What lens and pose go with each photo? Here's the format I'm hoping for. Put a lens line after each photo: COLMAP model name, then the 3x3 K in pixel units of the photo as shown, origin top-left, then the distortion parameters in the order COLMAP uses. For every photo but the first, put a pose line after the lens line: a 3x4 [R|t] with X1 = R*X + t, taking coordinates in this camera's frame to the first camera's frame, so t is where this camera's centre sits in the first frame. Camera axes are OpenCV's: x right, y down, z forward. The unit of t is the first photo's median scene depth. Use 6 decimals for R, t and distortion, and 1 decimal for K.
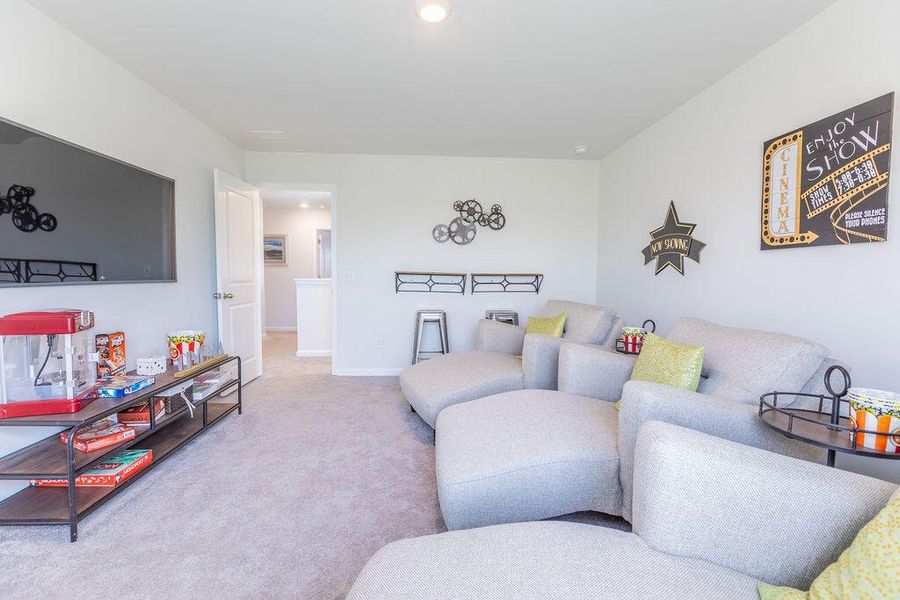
lens RADIAL K [[398.1, 0, 450.0], [0, 398.1, 300.0], [0, 0, 1]] dist [0.002827, -0.000043]
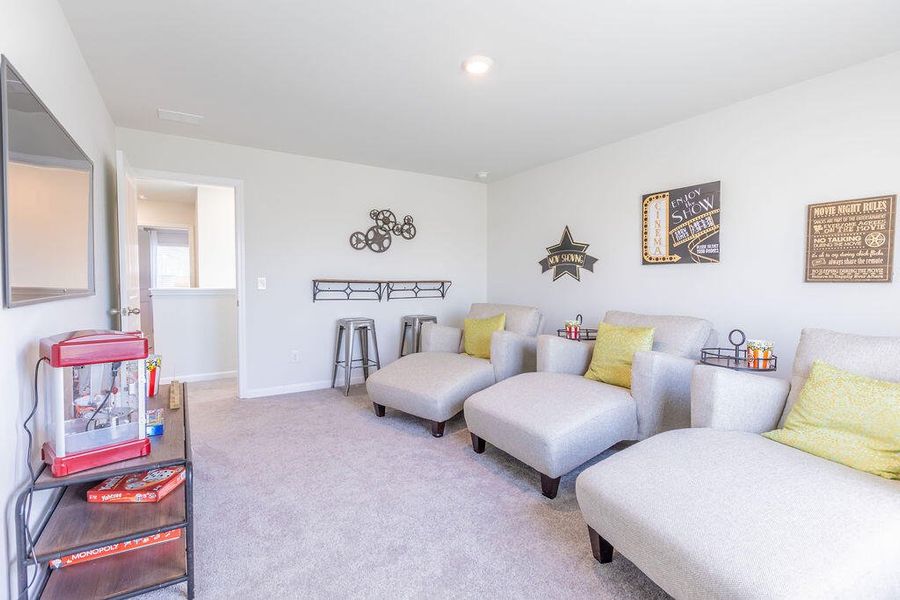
lens RADIAL K [[420.0, 0, 450.0], [0, 420.0, 300.0], [0, 0, 1]] dist [0.001492, -0.000297]
pose [[0.876533, -0.029107, 0.480461, -0.608005], [0.036822, 0.999300, -0.006637, -0.006602], [-0.479932, 0.023509, 0.876991, -0.052579]]
